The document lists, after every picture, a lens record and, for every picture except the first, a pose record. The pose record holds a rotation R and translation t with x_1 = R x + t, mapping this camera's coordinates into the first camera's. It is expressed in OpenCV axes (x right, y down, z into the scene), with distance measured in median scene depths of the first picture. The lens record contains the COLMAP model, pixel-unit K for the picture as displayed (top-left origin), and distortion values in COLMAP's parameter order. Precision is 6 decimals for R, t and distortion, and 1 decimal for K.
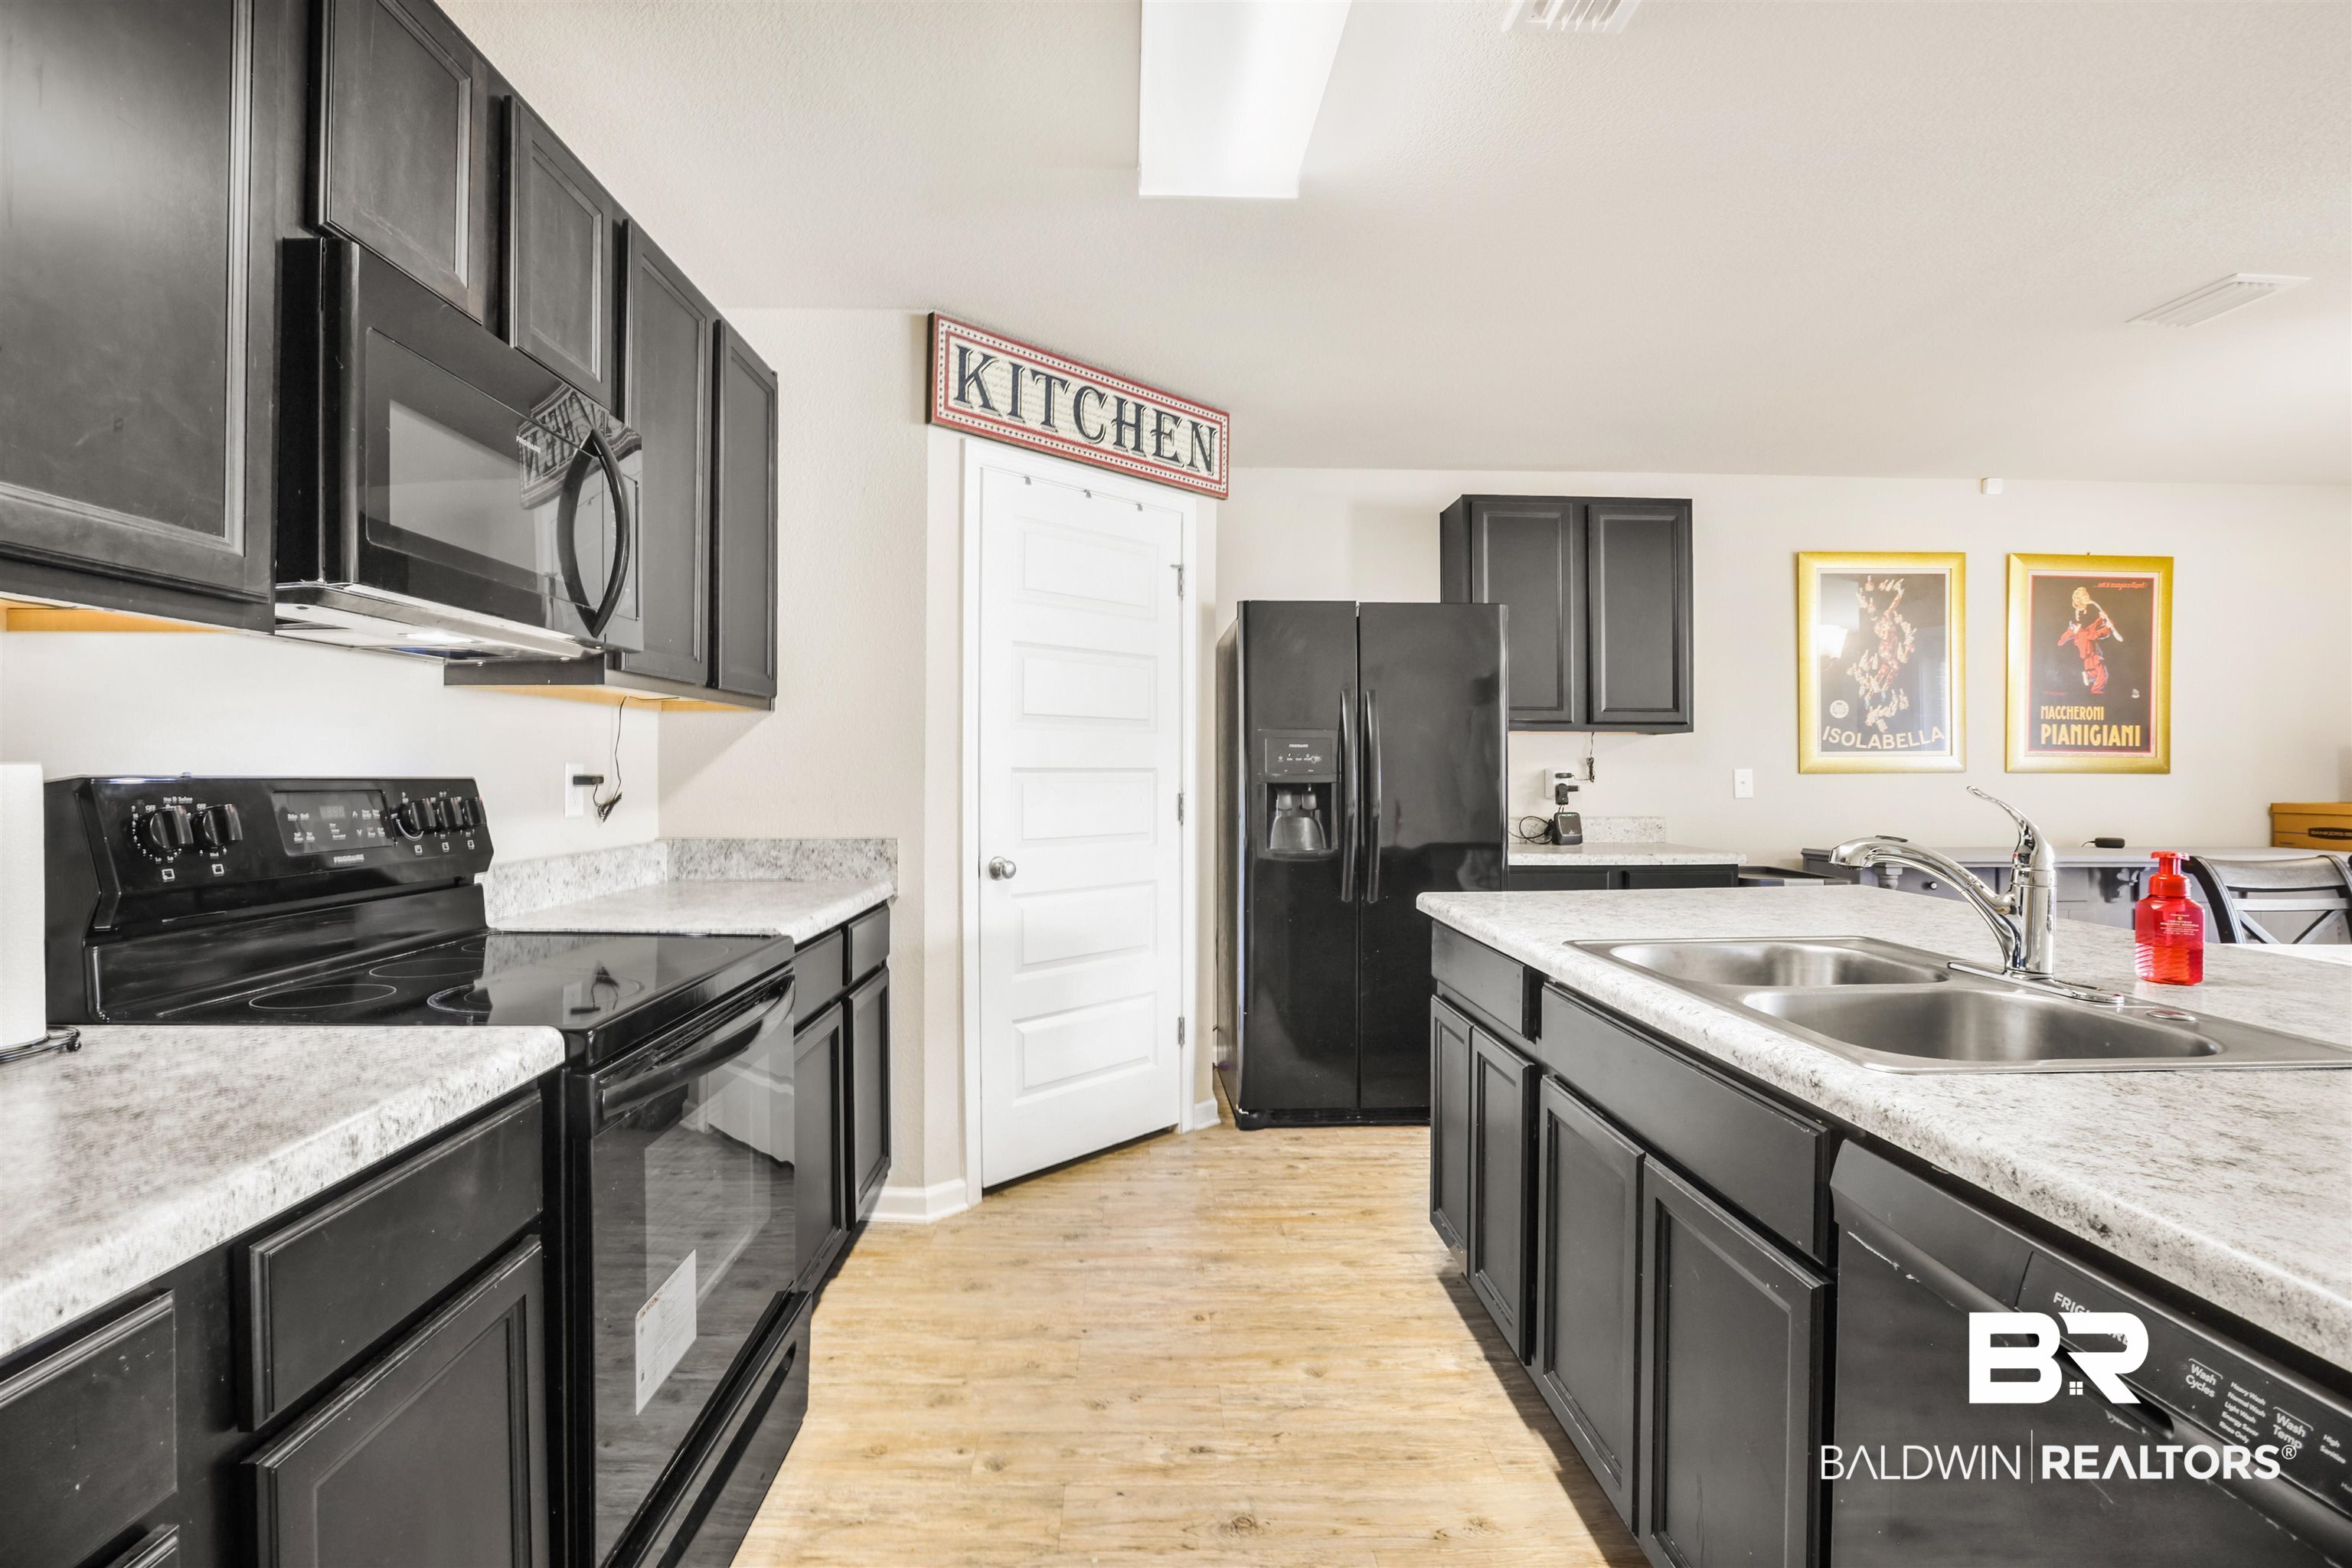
lens RADIAL K [[1154.9, 0, 1176.0], [0, 1154.9, 784.0], [0, 0, 1]] dist [0.000933, 0.000324]
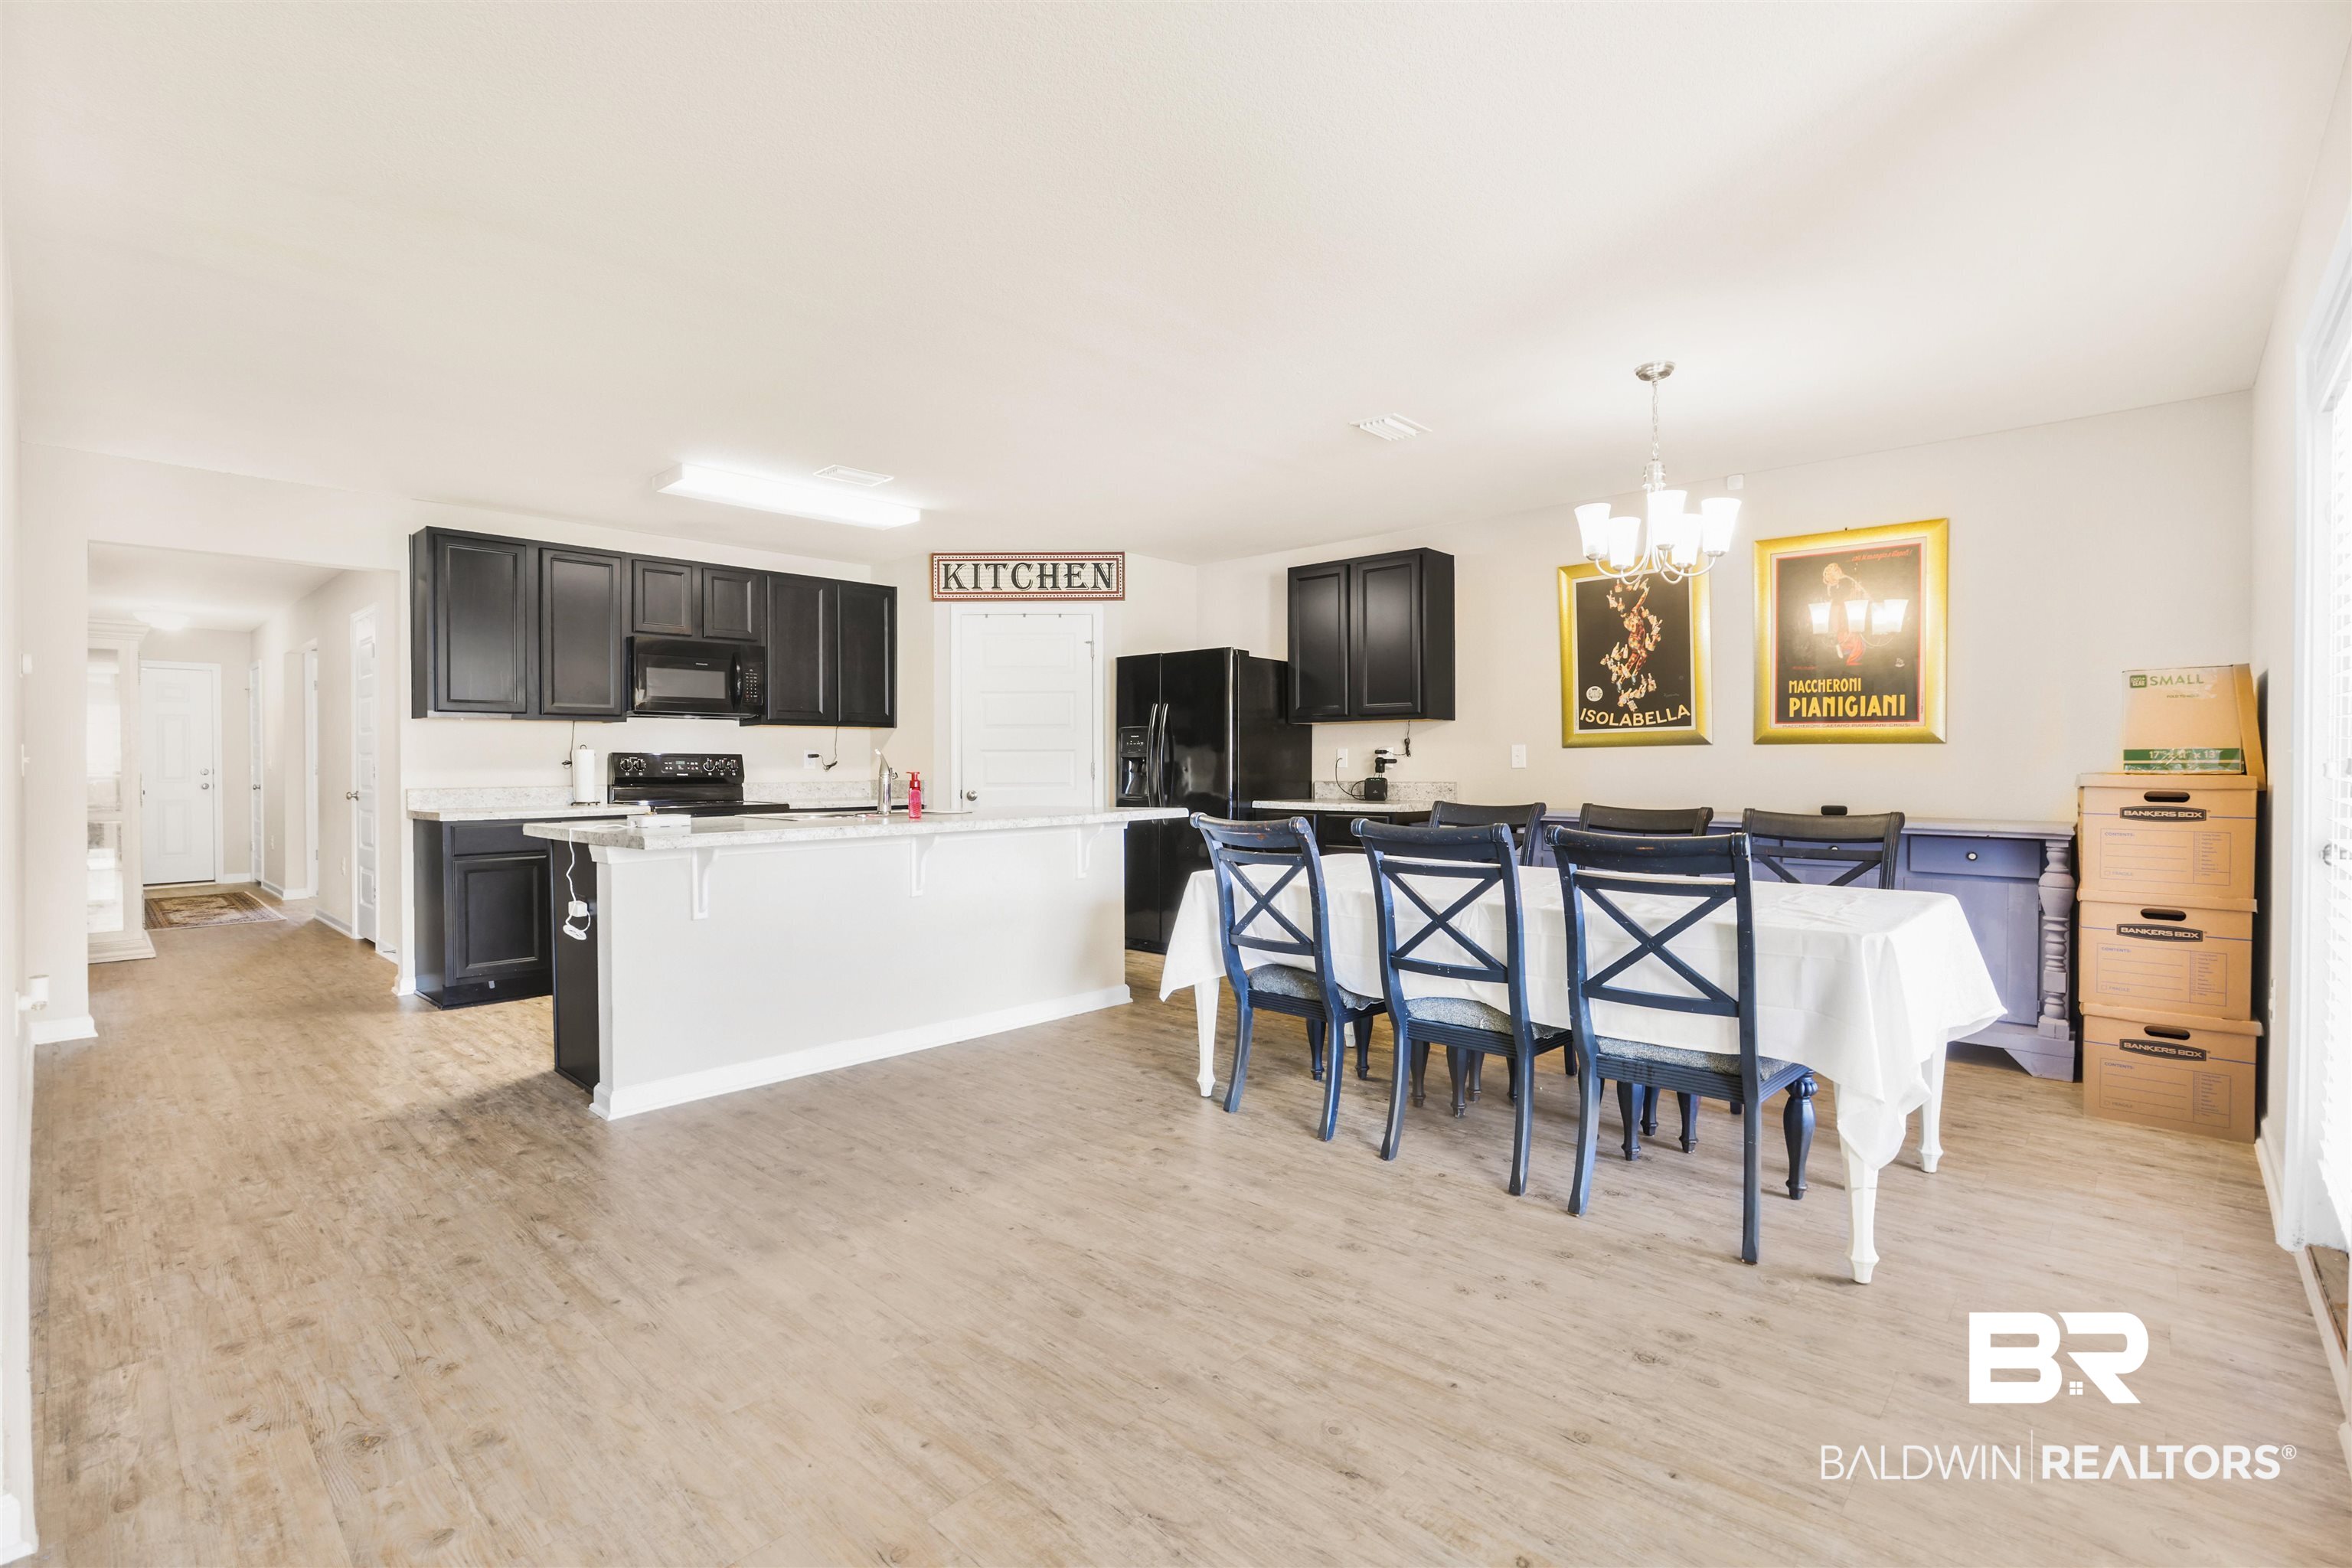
lens RADIAL K [[1079.4, 0, 1113.9], [0, 1079.4, 780.8], [0, 0, 1]] dist [-0.004049, -0.000356]
pose [[0.675403, 0.007456, -0.737411, 1.076485], [-0.005005, 0.999972, 0.005526, 0.022111], [0.737432, -0.000041, 0.675421, -0.126026]]
